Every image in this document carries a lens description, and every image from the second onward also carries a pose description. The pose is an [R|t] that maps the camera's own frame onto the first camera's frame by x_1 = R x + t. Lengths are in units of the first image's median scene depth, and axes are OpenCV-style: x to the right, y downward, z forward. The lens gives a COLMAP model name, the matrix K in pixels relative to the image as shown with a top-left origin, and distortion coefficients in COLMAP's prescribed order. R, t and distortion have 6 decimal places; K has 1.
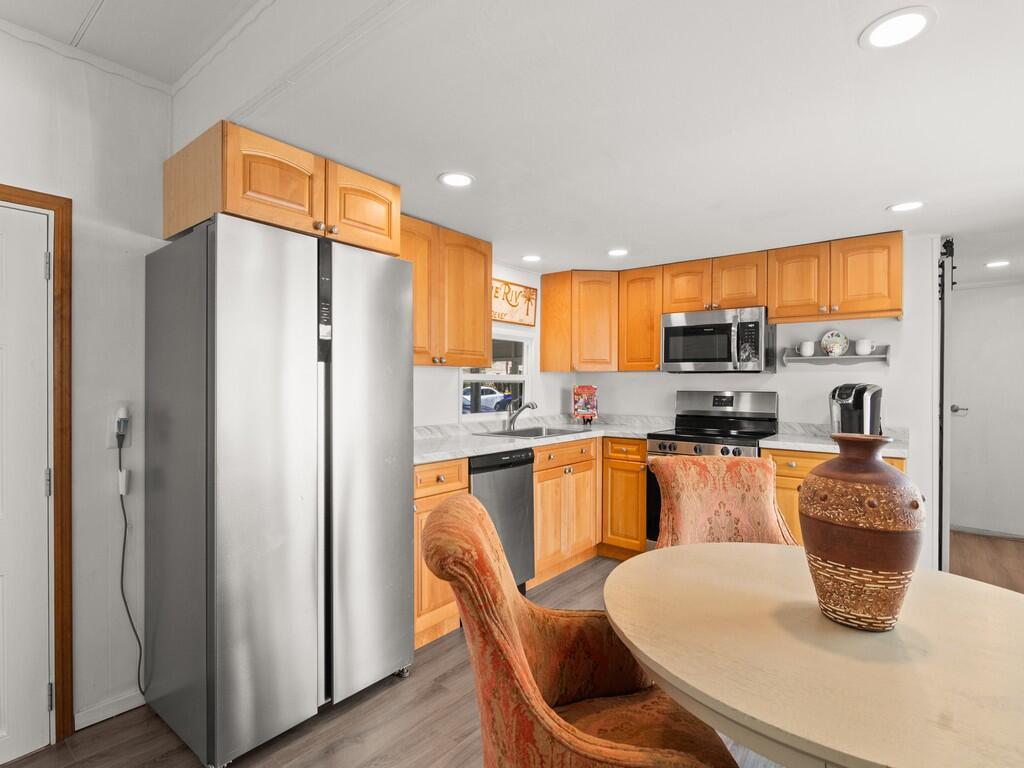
lens RADIAL K [[555.3, 0, 512.0], [0, 555.3, 384.0], [0, 0, 1]] dist [0.001257, 0.000193]
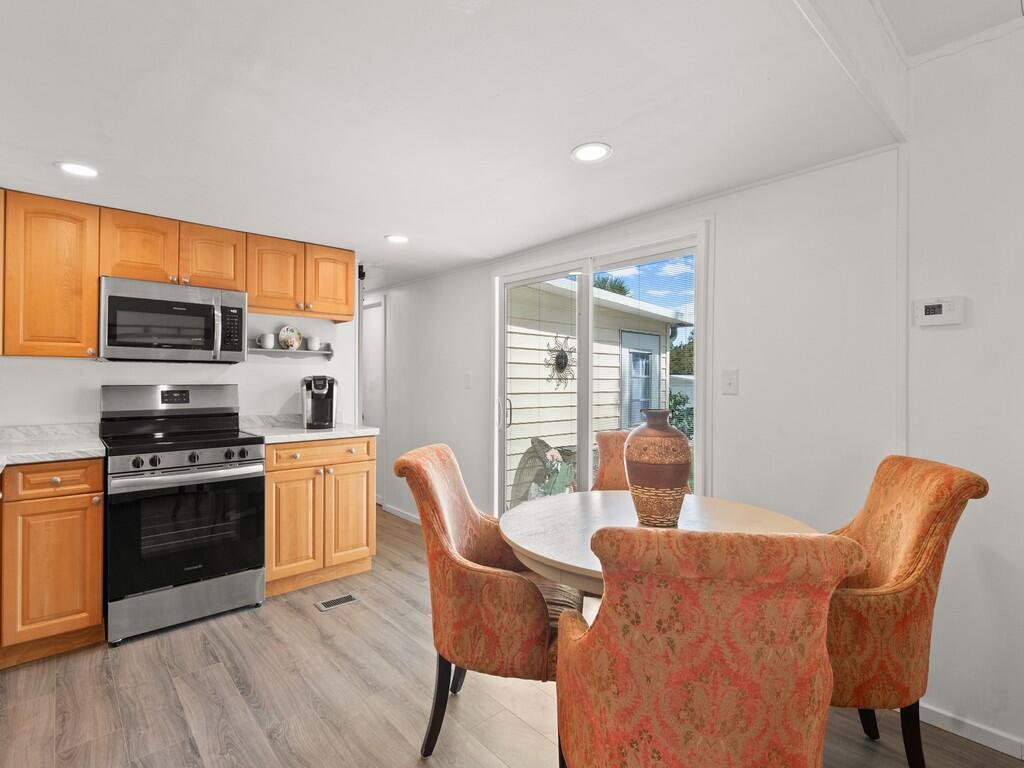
lens RADIAL K [[541.6, 0, 512.1], [0, 541.6, 371.9], [0, 0, 1]] dist [0.042813, -0.000041]
pose [[0.148682, 0.004431, 0.988875, -0.378006], [-0.007594, 0.999966, -0.003338, -0.007556], [-0.988856, -0.007014, 0.148710, 0.414499]]
